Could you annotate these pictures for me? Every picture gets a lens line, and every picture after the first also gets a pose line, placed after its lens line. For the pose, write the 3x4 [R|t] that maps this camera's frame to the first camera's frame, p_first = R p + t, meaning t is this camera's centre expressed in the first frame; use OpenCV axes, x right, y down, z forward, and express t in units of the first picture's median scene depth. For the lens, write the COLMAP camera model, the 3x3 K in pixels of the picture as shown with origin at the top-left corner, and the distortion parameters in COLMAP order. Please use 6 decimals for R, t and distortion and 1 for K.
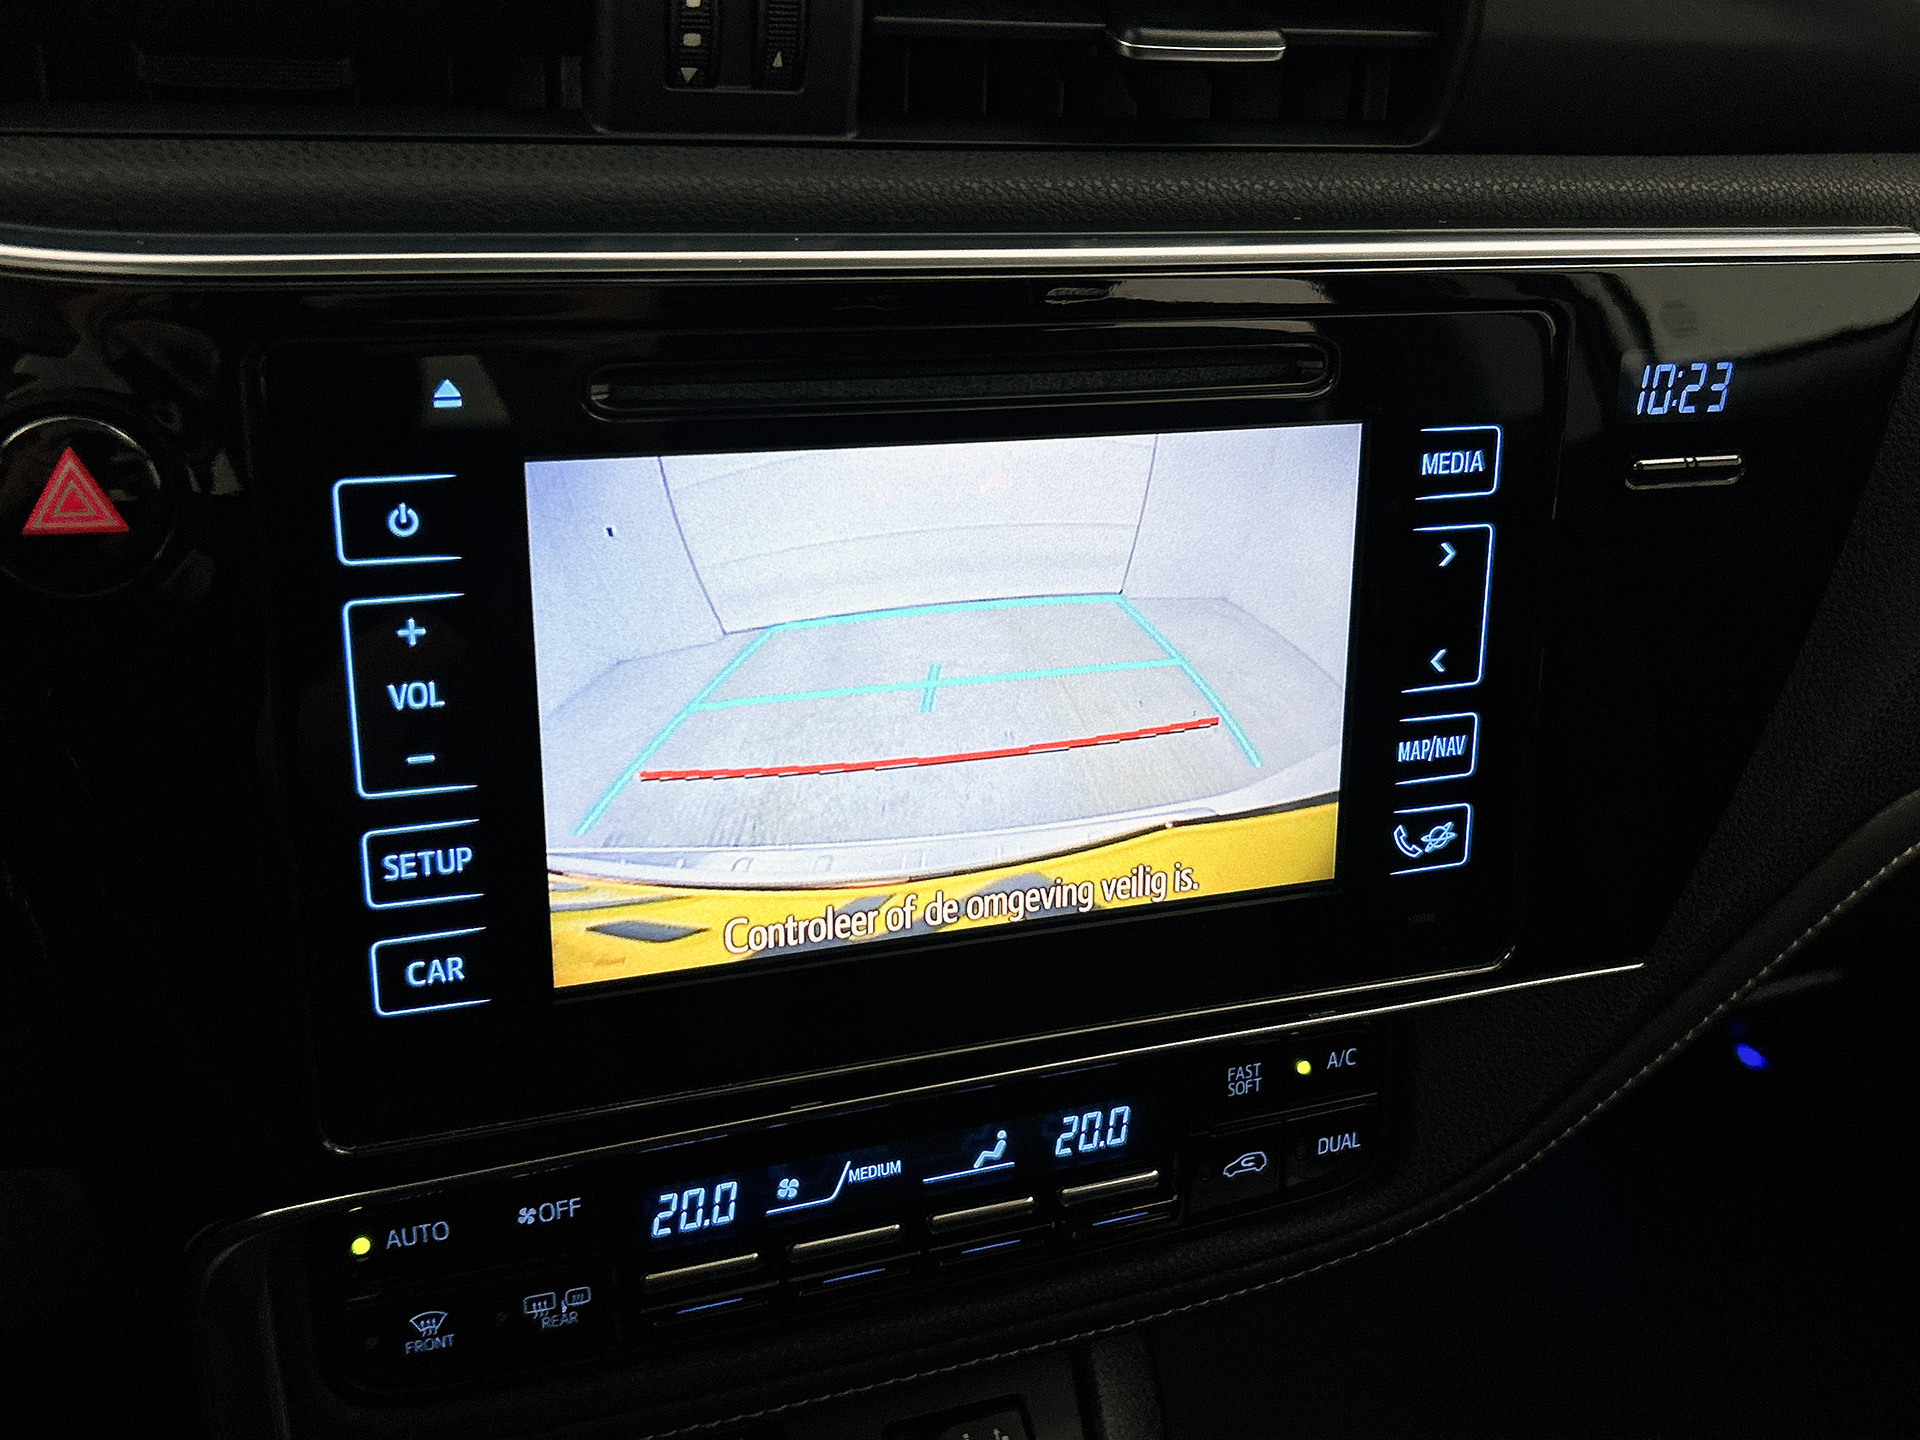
lens RADIAL K [[1946.5, 0, 960.0], [0, 1946.5, 720.0], [0, 0, 1]] dist [0.121611, -0.420518]
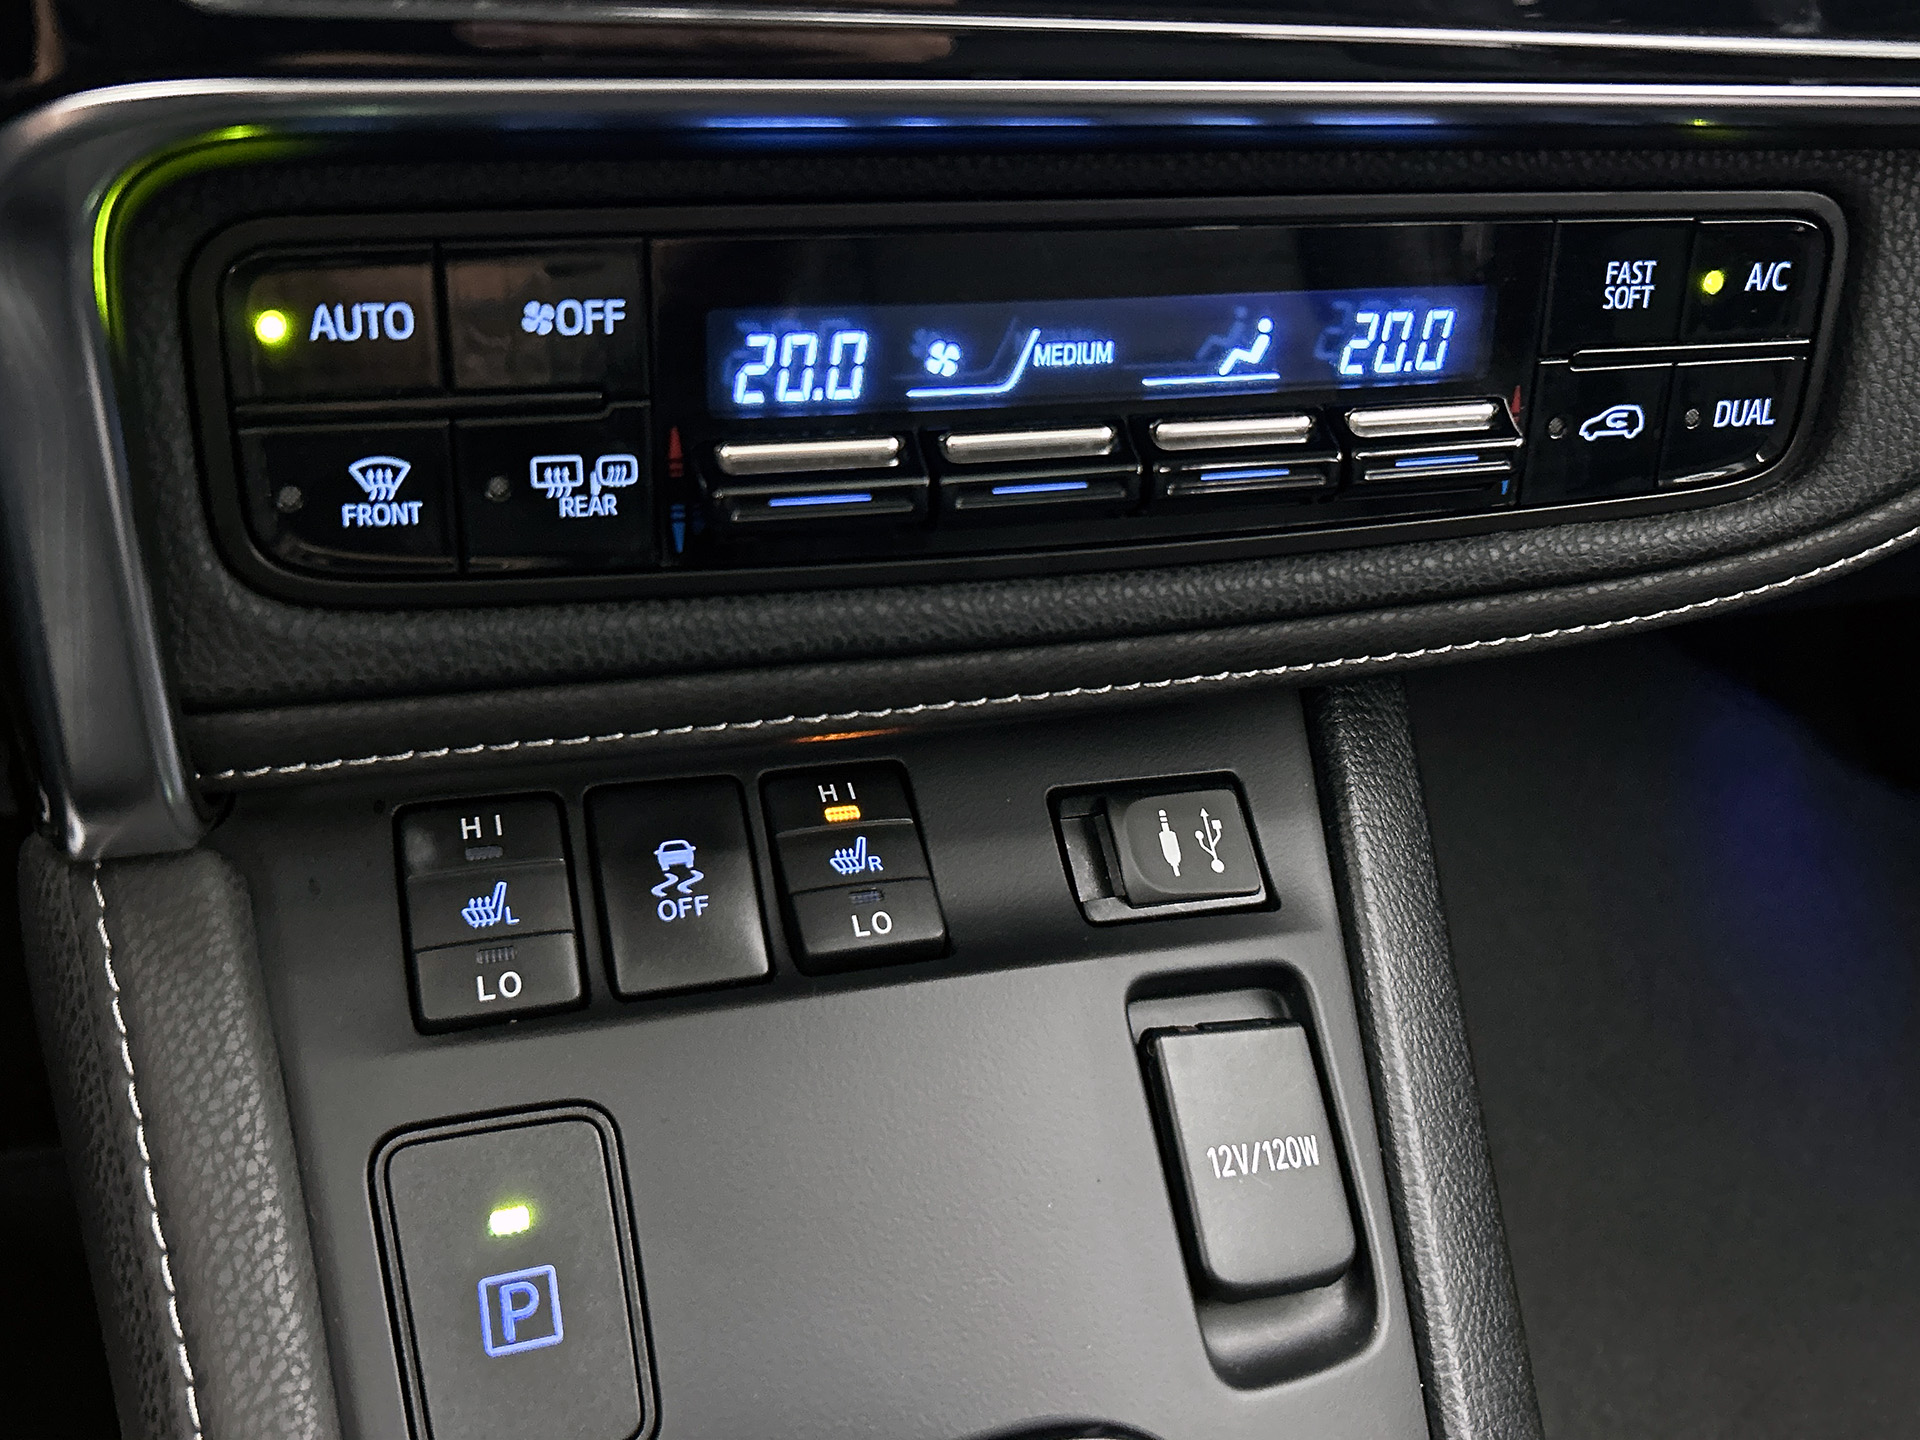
lens RADIAL K [[1950.6, 0, 971.1], [0, 1950.6, 709.6], [0, 0, 1]] dist [0.147573, -0.456444]
pose [[0.998411, 0.050899, -0.024185, -0.060734], [-0.047789, 0.992184, 0.115271, 0.298839], [0.029864, -0.113932, 0.993040, 0.364125]]
